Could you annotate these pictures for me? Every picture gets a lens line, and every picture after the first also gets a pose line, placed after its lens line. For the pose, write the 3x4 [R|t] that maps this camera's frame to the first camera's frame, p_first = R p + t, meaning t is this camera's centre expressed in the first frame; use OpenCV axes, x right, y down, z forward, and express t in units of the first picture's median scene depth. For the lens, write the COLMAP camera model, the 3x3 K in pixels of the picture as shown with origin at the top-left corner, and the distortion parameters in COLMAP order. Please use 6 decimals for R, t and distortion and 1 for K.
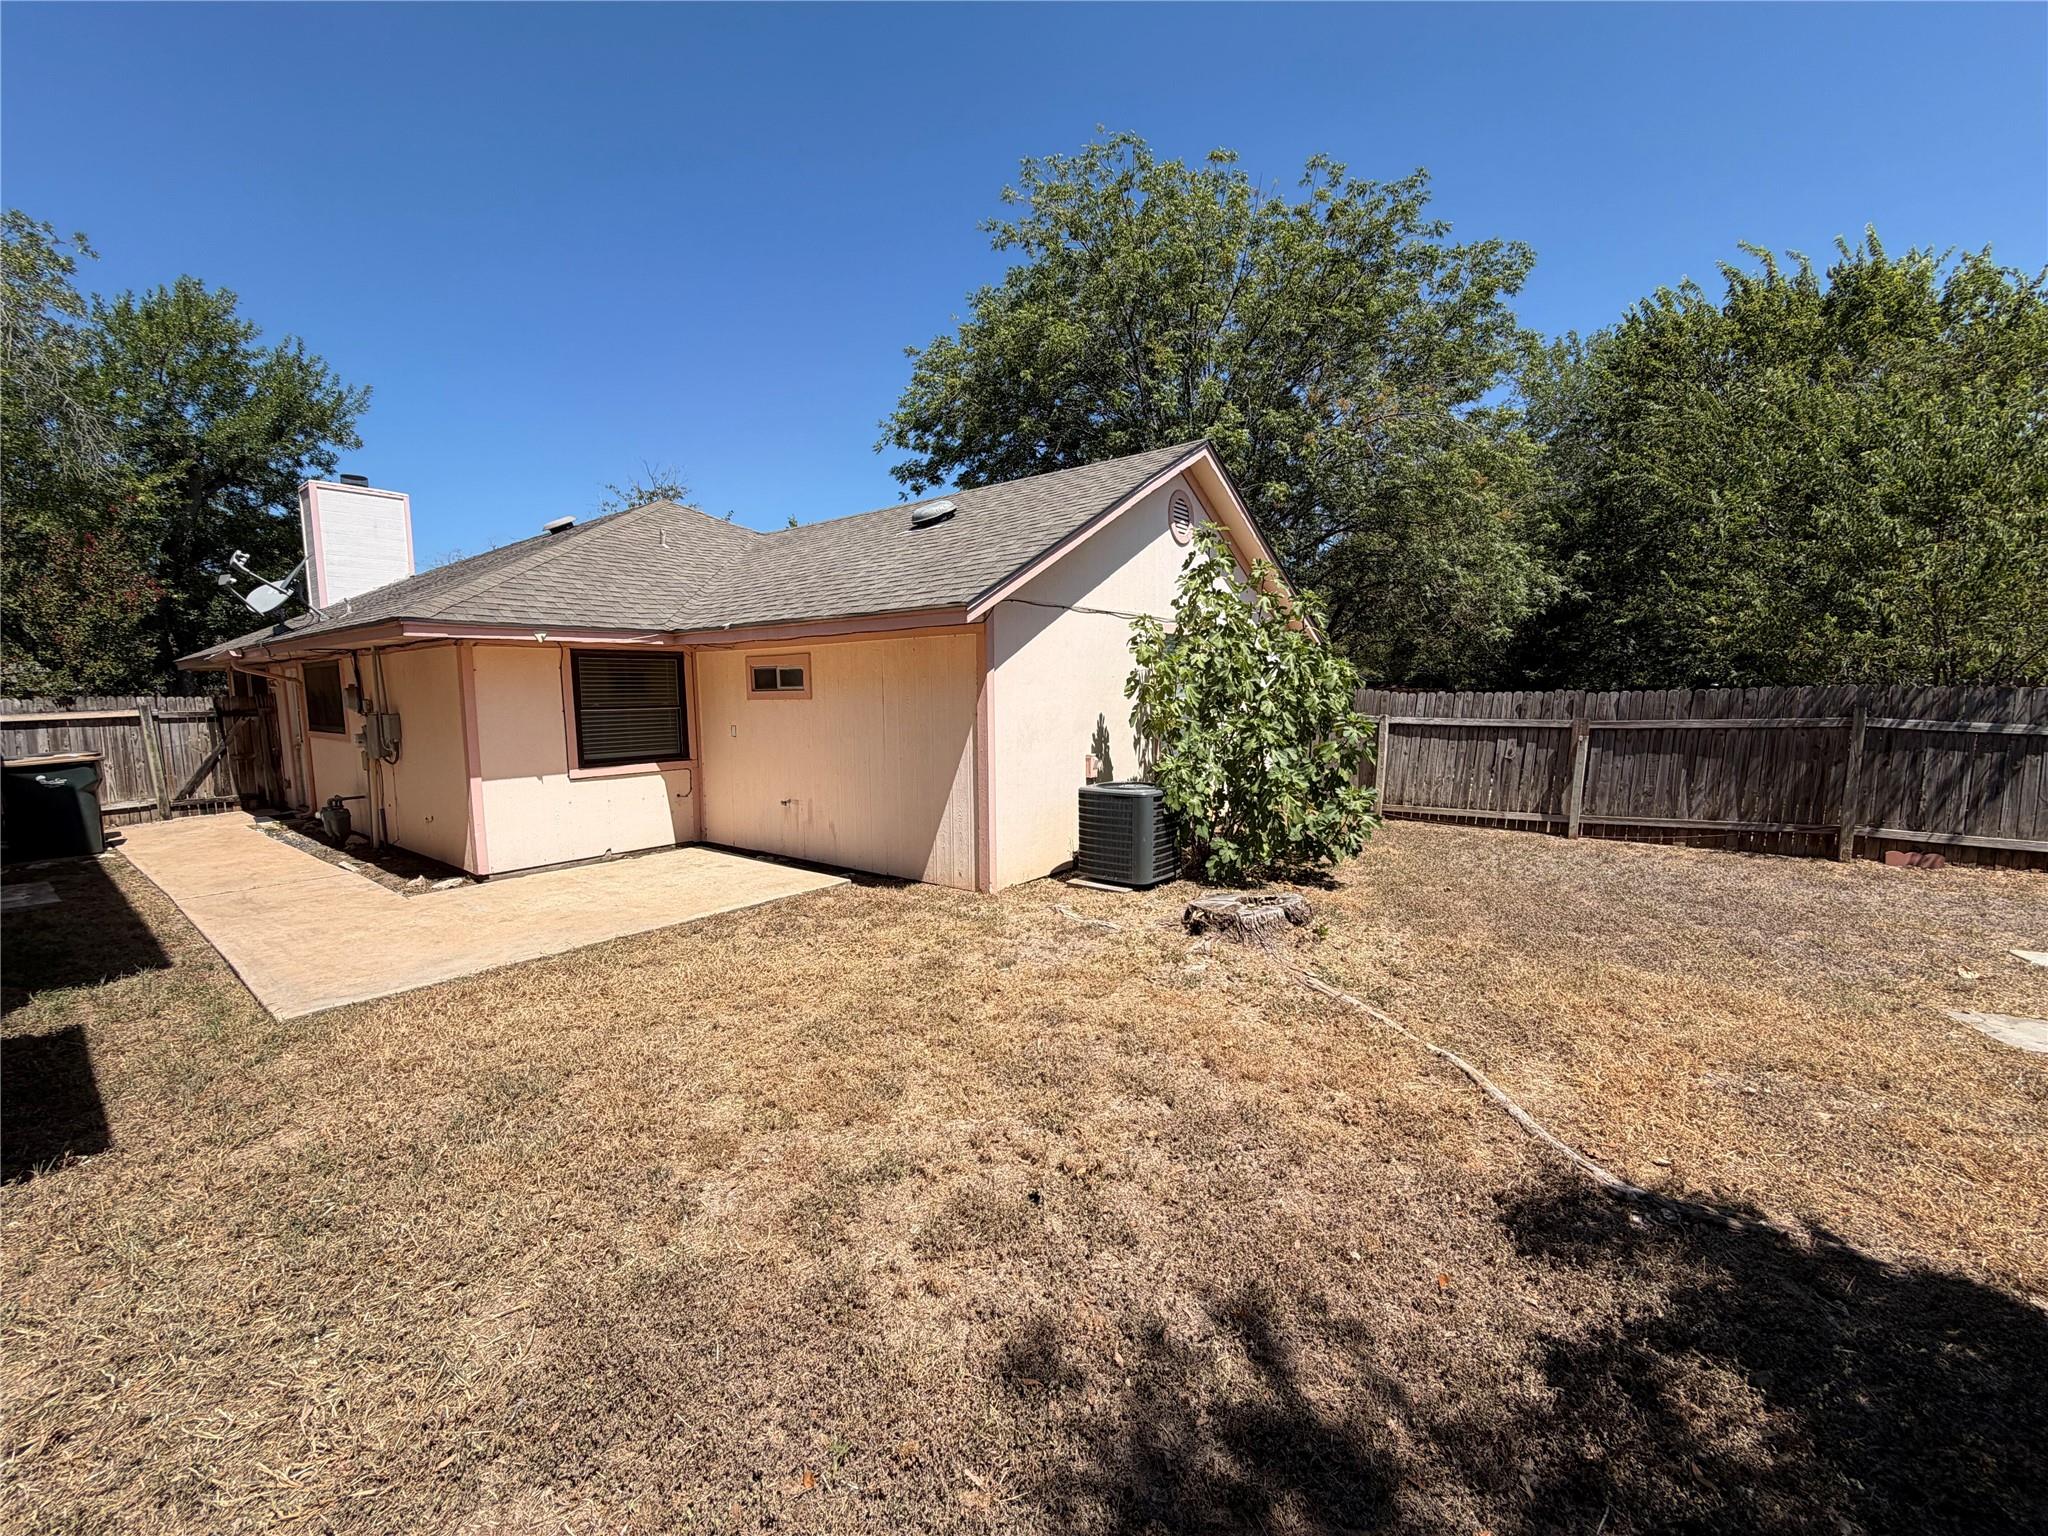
lens RADIAL K [[812.3, 0, 1020.9], [0, 812.3, 765.0], [0, 0, 1]] dist [0.001017, 0.000257]
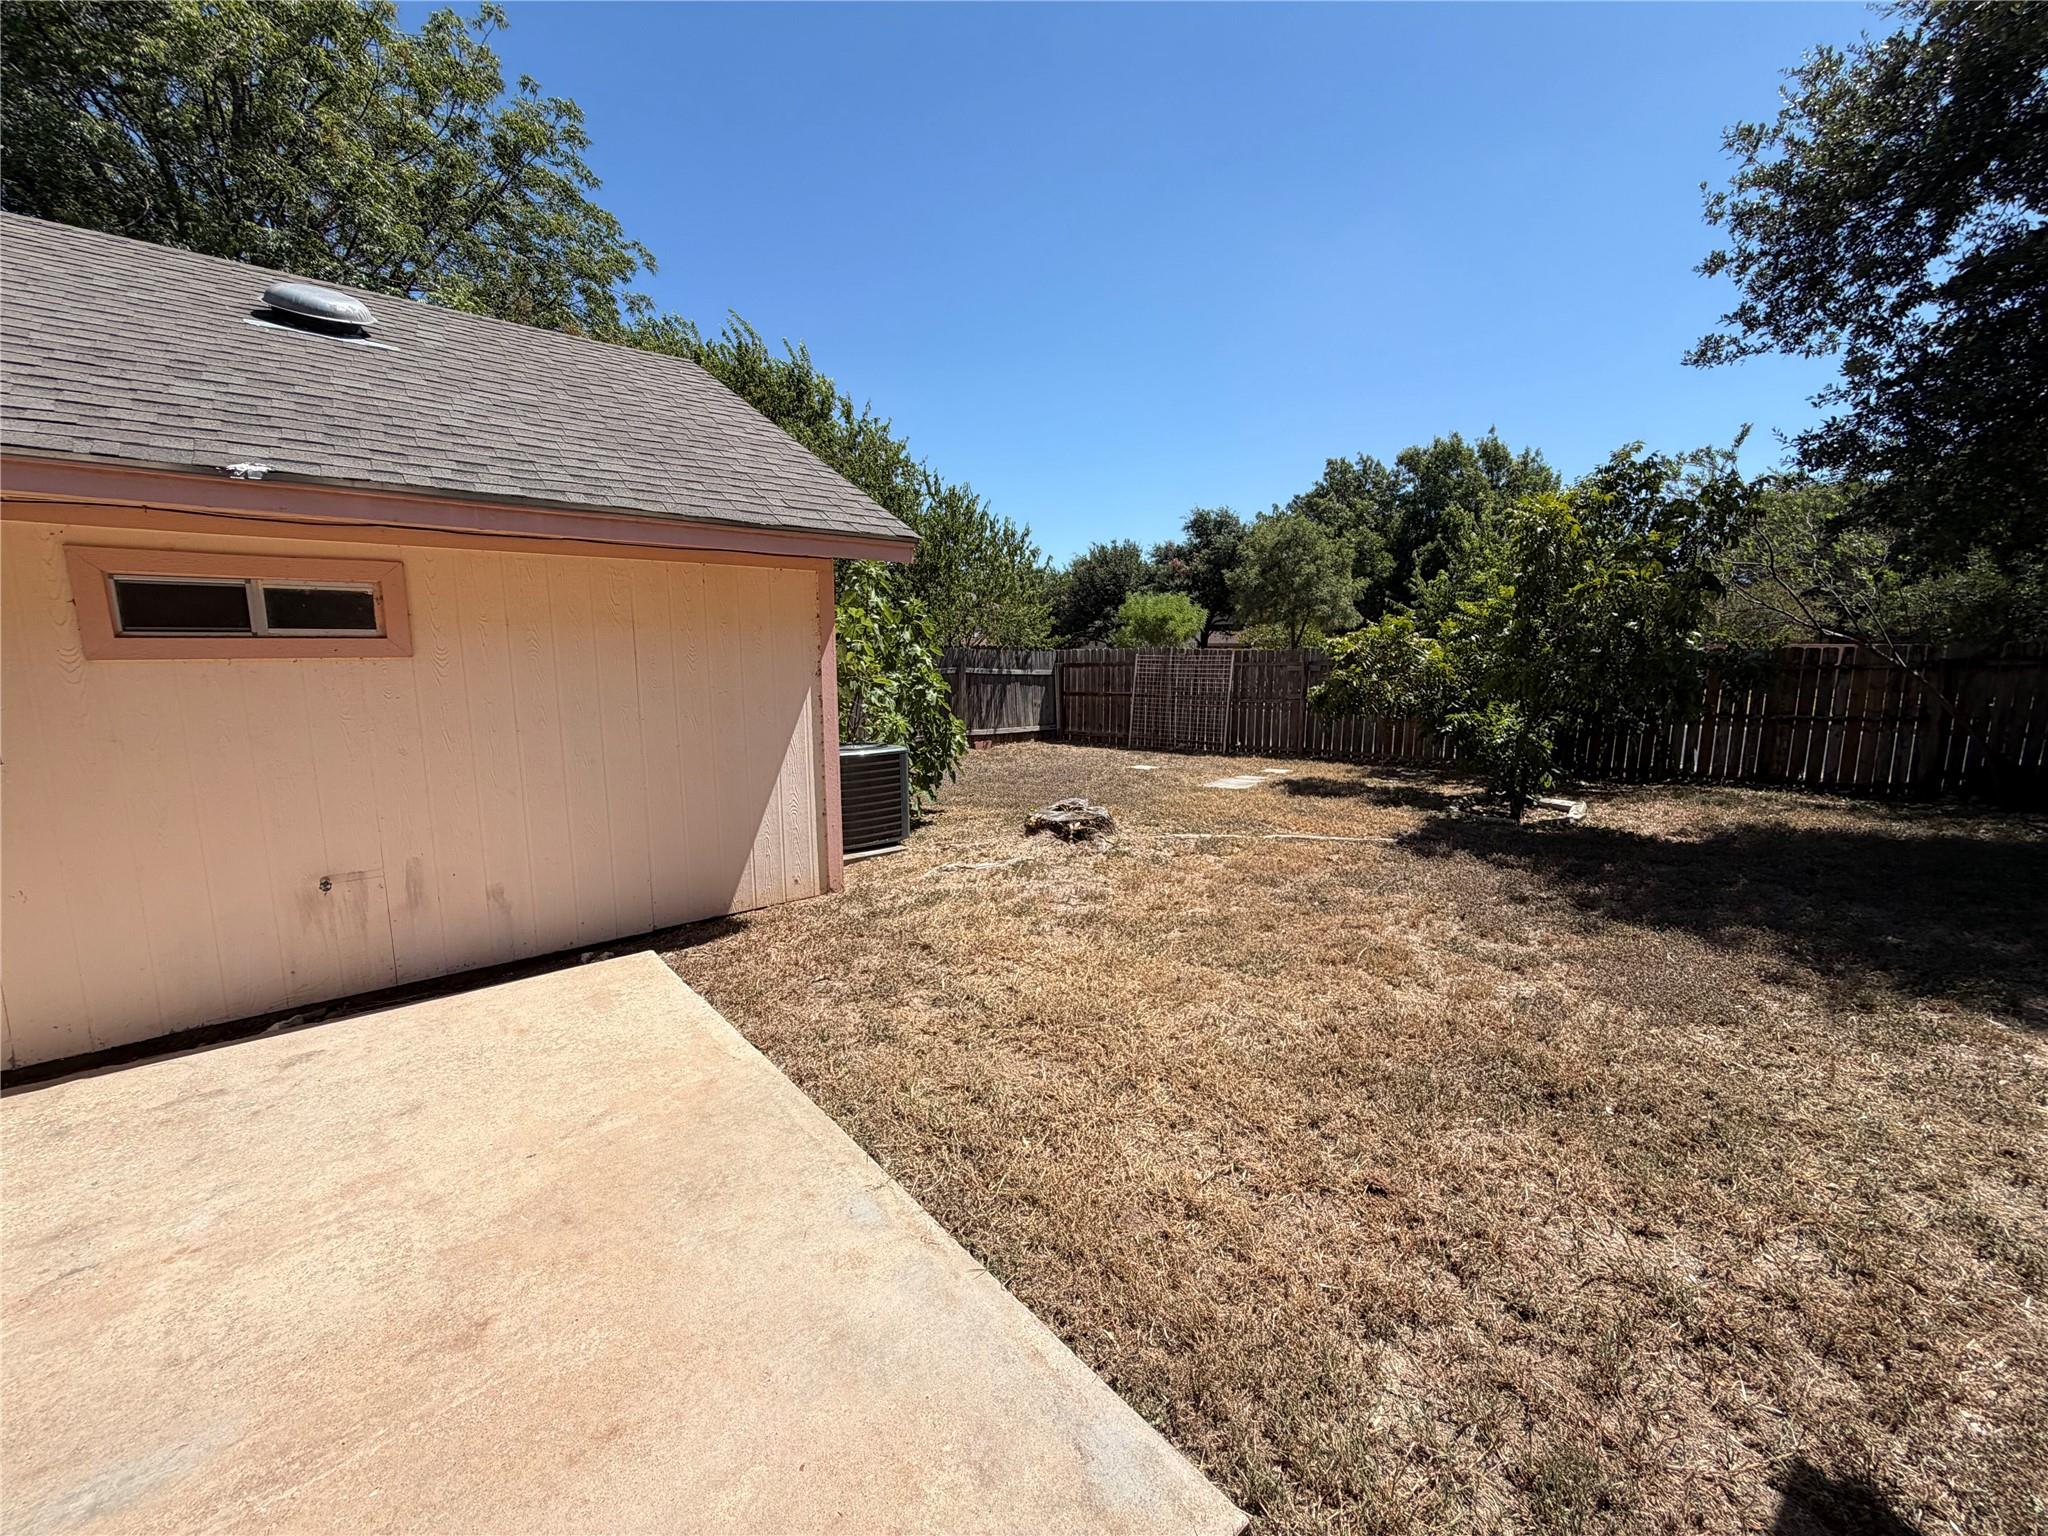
lens RADIAL K [[812.3, 0, 1017.4], [0, 812.3, 769.9], [0, 0, 1]] dist [0.001017, 0.000257]
pose [[0.204679, -0.135067, 0.969465, -0.476310], [0.089109, 0.988892, 0.118960, -0.027778], [-0.974765, 0.062039, 0.214442, 0.382473]]
